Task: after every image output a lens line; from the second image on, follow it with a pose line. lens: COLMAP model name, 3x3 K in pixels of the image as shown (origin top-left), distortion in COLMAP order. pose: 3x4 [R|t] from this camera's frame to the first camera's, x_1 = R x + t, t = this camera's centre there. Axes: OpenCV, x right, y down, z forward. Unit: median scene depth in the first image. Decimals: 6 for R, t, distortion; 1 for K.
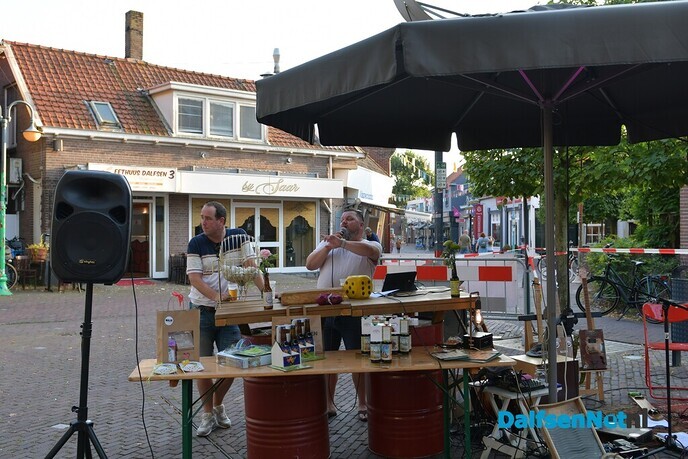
lens RADIAL K [[721.1, 0, 326.8], [0, 721.1, 228.7], [0, 0, 1]] dist [-0.003484, 0.018900]
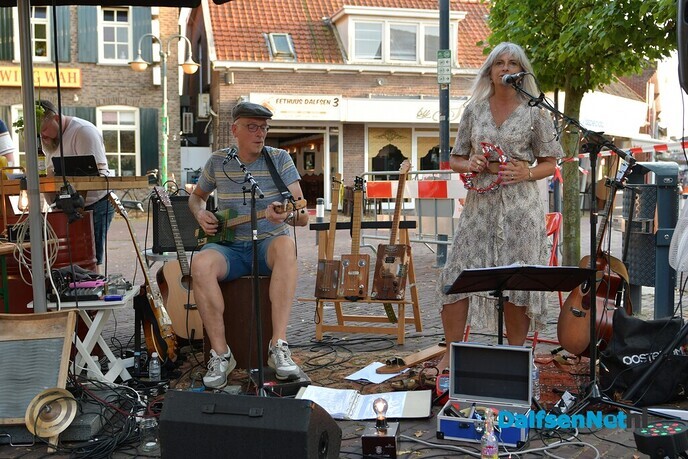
lens RADIAL K [[721.1, 0, 326.8], [0, 721.1, 228.7], [0, 0, 1]] dist [-0.003484, 0.018900]
pose [[0.898010, 0.031967, -0.438813, 0.185253], [-0.000005, 0.997358, 0.072648, 0.021800], [0.439976, -0.065237, 0.895637, 0.100816]]
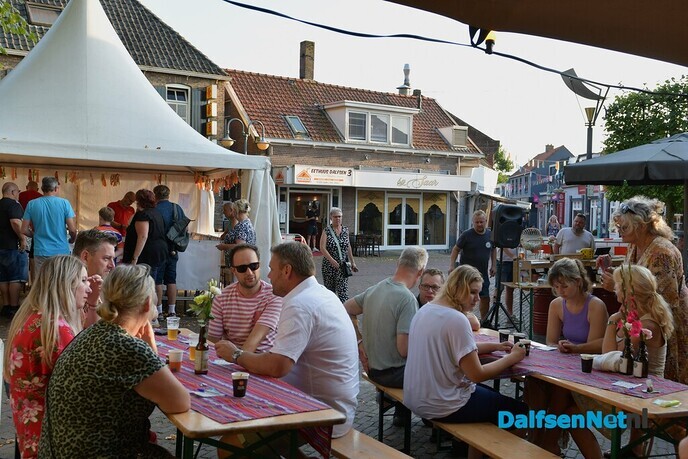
lens RADIAL K [[721.1, 0, 326.8], [0, 721.1, 228.7], [0, 0, 1]] dist [-0.003484, 0.018900]
pose [[0.996793, 0.019769, -0.077544, -0.136647], [-0.017531, 0.999413, 0.029445, -0.010145], [0.078080, -0.027991, 0.996554, -0.289130]]
